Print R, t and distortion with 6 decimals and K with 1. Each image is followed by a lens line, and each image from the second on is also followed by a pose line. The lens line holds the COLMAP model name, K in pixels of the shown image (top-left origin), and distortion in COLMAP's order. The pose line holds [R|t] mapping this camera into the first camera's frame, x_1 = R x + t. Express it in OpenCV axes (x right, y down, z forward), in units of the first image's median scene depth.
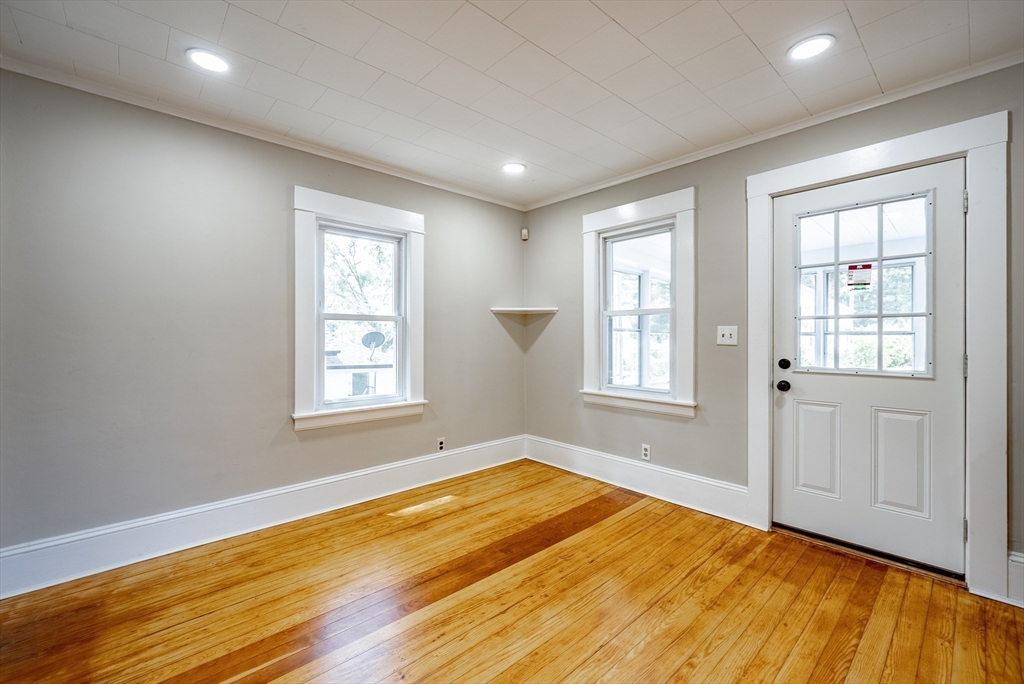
lens RADIAL K [[420.7, 0, 512.0], [0, 420.7, 342.0], [0, 0, 1]] dist [0.002053, 0.000045]
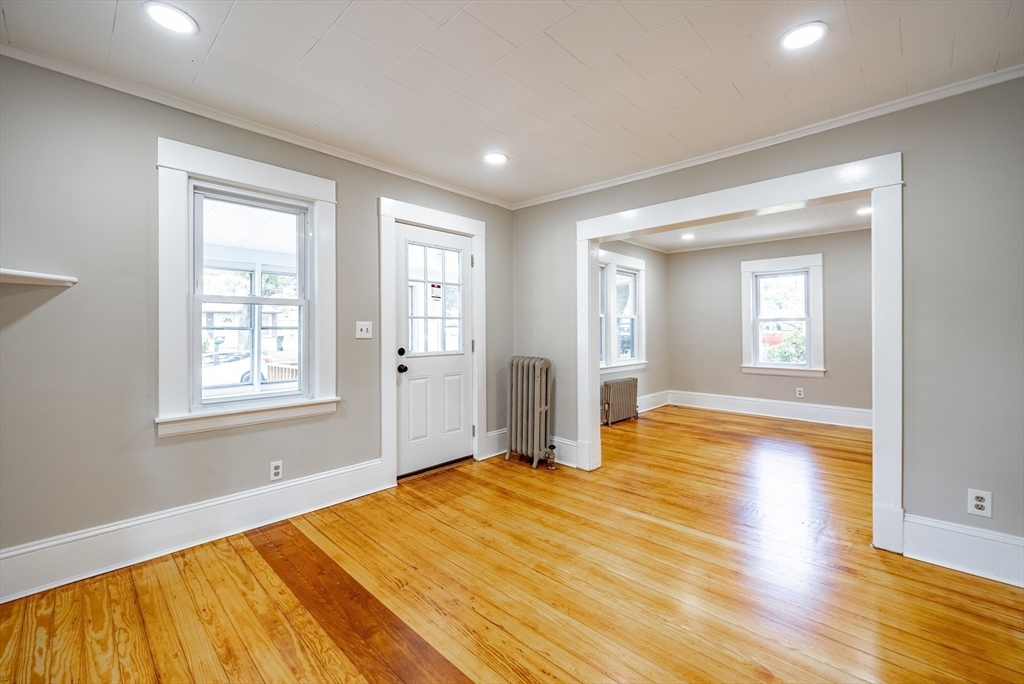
lens RADIAL K [[431.0, 0, 507.4], [0, 431.0, 331.2], [0, 0, 1]] dist [0.011316, -0.000226]
pose [[-0.056009, -0.003990, 0.998422, -0.712165], [0.014679, 0.999881, 0.004819, -0.013372], [-0.998322, 0.014925, -0.055944, 0.749229]]
